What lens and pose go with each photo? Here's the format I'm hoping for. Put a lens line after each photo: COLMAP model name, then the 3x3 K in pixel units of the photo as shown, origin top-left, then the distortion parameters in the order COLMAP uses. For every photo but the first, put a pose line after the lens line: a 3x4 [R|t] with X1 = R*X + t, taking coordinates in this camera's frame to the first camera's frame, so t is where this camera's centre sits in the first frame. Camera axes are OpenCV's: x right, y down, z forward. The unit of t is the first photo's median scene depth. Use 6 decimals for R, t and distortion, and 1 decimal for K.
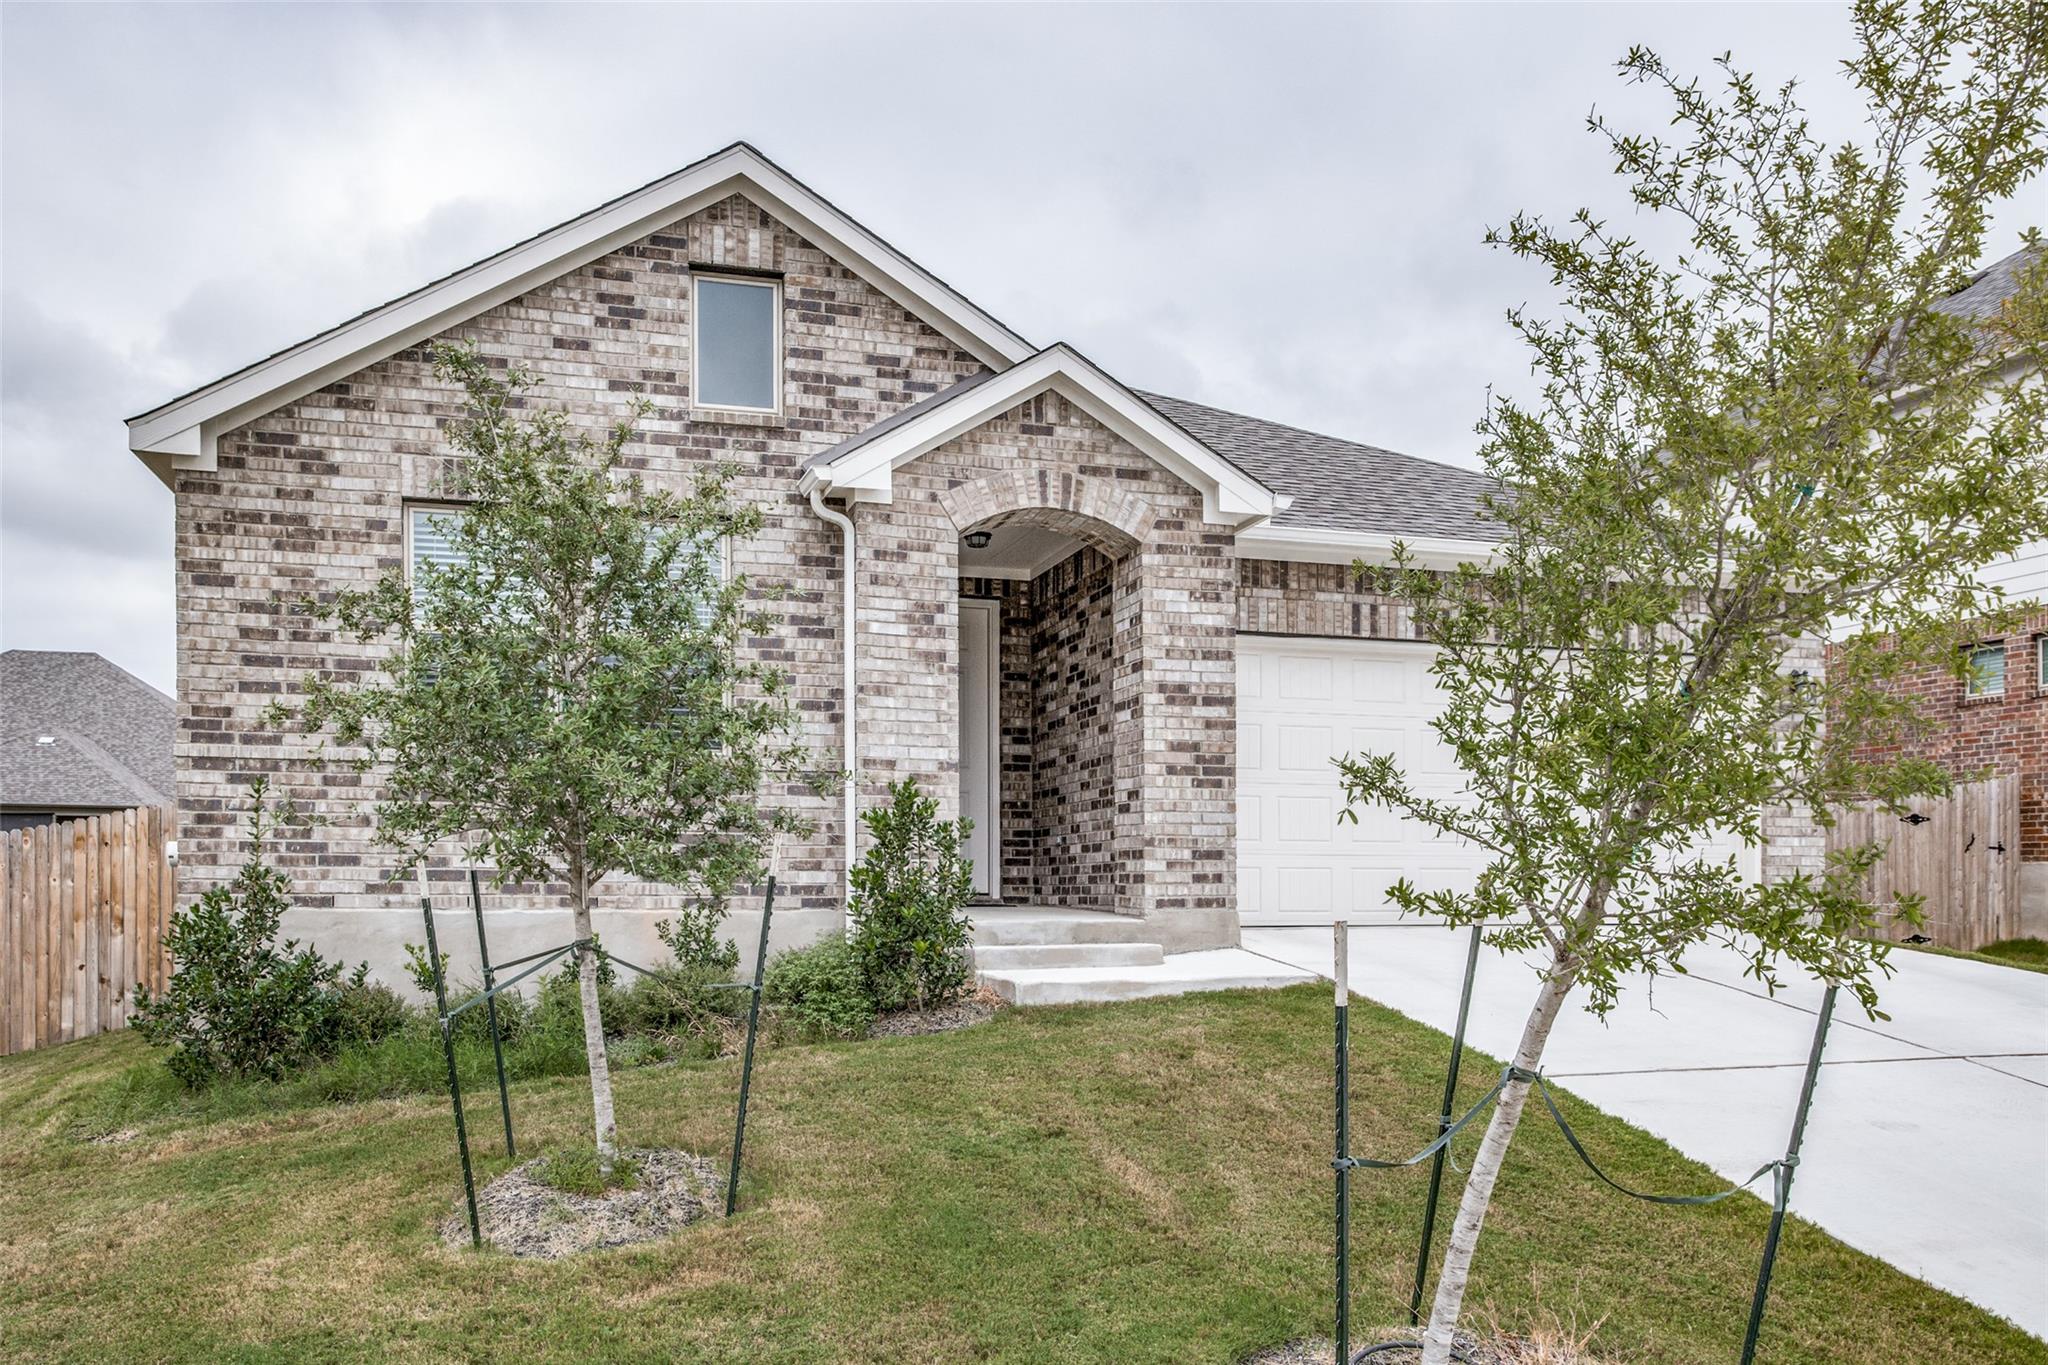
lens RADIAL K [[984.5, 0, 1004.3], [0, 984.5, 685.7], [0, 0, 1]] dist [-0.040817, 0.014592]
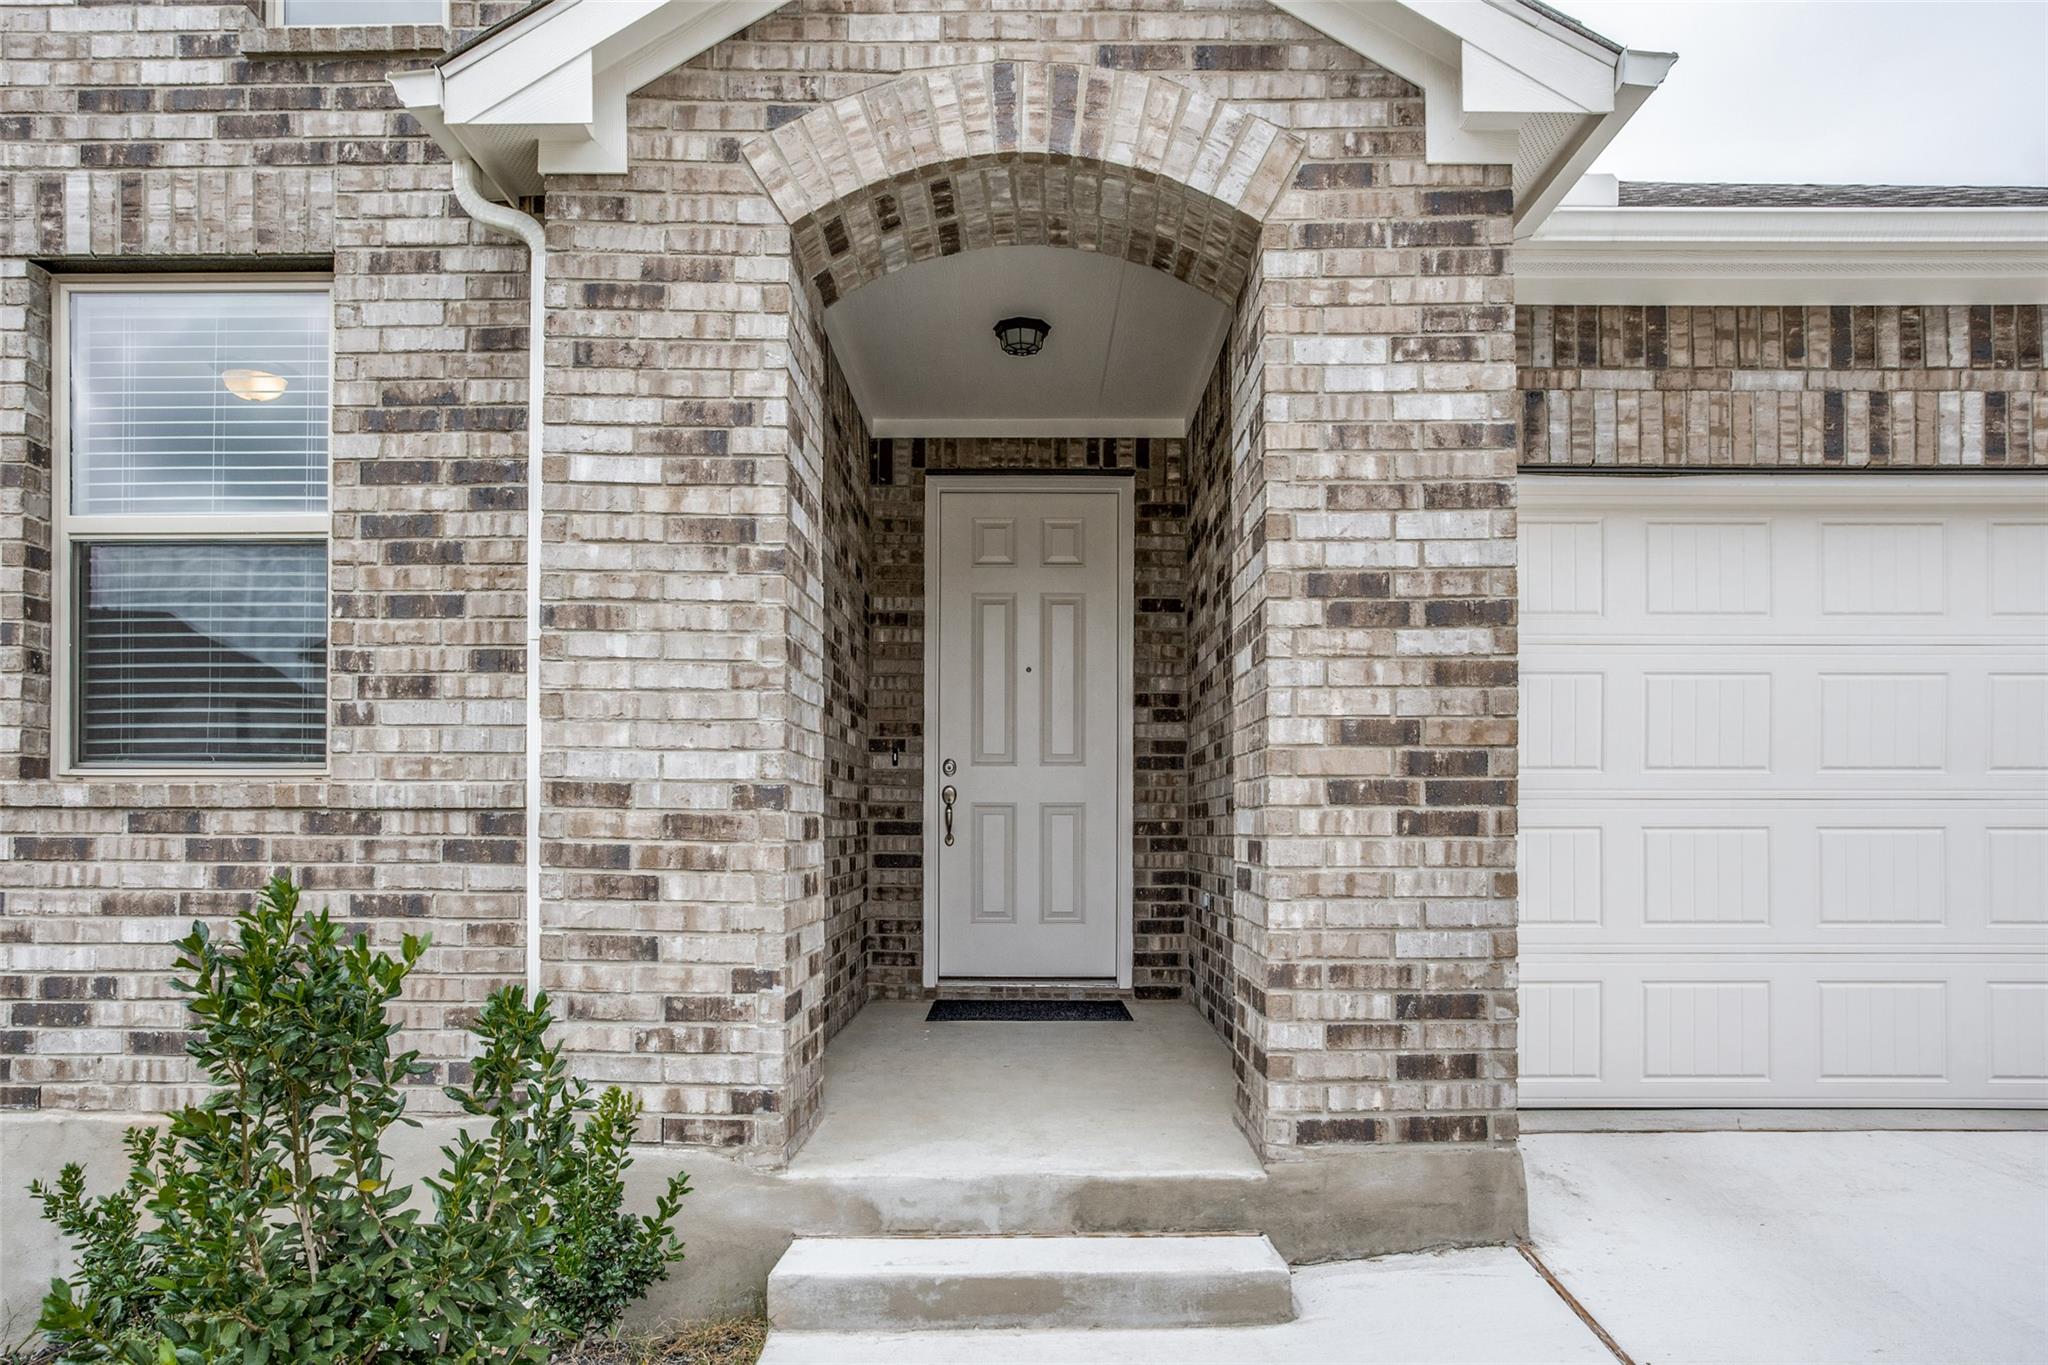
lens RADIAL K [[1201.8, 0, 1025.9], [0, 1201.8, 741.5], [0, 0, 1]] dist [-0.053192, 0.032646]
pose [[0.975447, -0.021366, -0.219194, 0.148963], [0.038859, 0.996365, 0.075810, 0.023737], [0.216777, -0.082466, 0.972732, 0.497137]]
